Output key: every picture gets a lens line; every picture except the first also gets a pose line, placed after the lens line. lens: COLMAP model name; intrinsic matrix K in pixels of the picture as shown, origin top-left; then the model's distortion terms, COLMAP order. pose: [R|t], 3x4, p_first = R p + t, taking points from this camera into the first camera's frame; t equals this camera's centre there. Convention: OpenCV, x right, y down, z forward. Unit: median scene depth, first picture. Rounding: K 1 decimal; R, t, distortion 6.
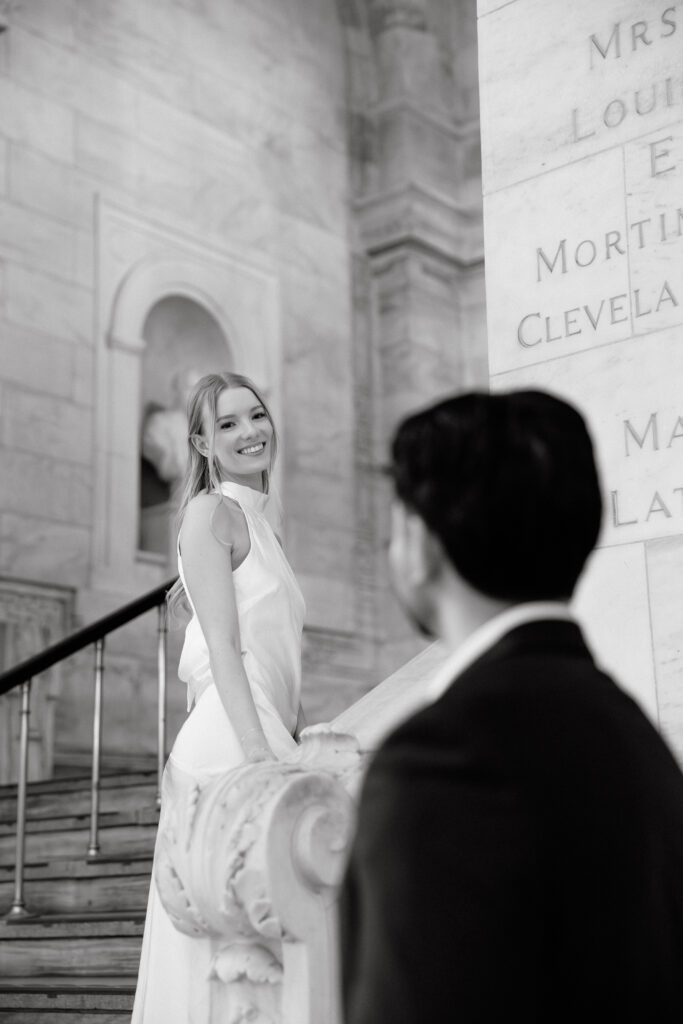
lens RADIAL K [[1528.8, 0, 341.5], [0, 1528.8, 512.0], [0, 0, 1]] dist [0.318371, 0.015751]
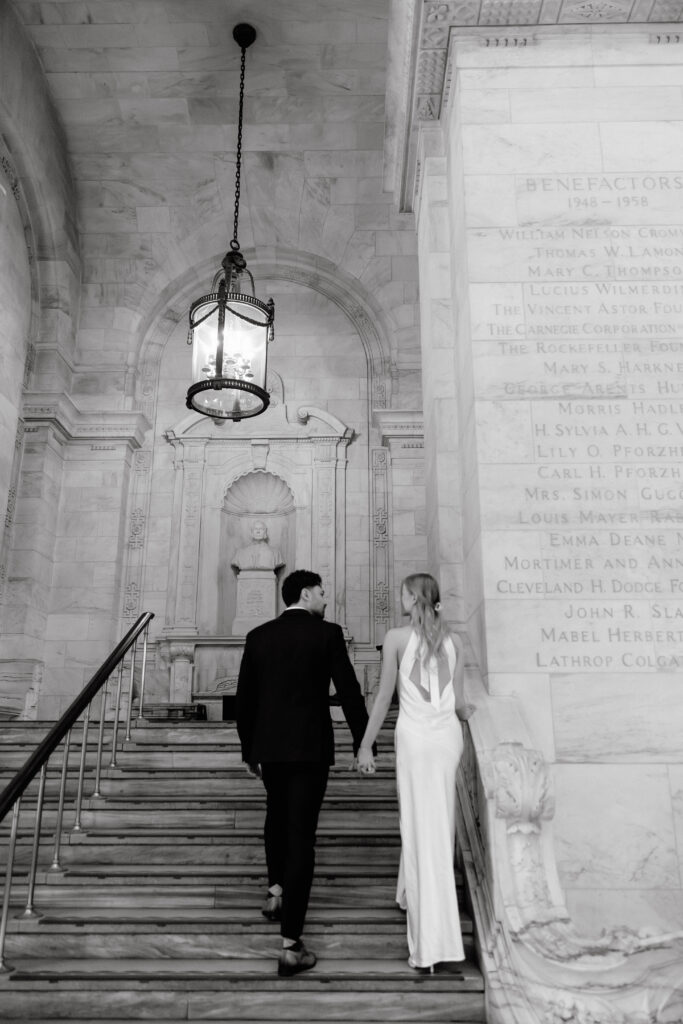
lens RADIAL K [[814.1, 0, 341.5], [0, 814.1, 512.0], [0, 0, 1]] dist [0.004443, -0.009353]
pose [[0.779520, 0.199405, 0.593790, -0.679883], [-0.161777, 0.979904, -0.116691, -0.022729], [-0.605126, -0.005099, 0.796113, 0.020366]]
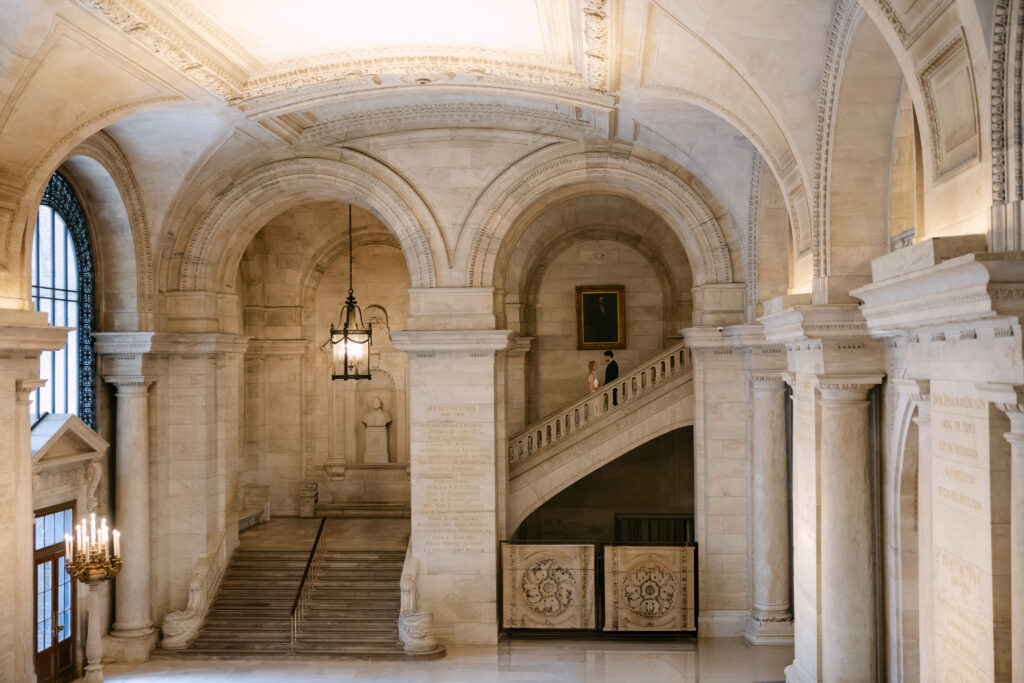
lens RADIAL K [[1133.7, 0, 510.3], [0, 1133.7, 347.0], [0, 0, 1]] dist [0.002536, 0.009700]
pose [[0.809209, 0.023221, 0.587062, -2.744834], [-0.141295, 0.977584, 0.156094, -1.842771], [-0.570278, -0.209261, 0.794351, -3.666133]]
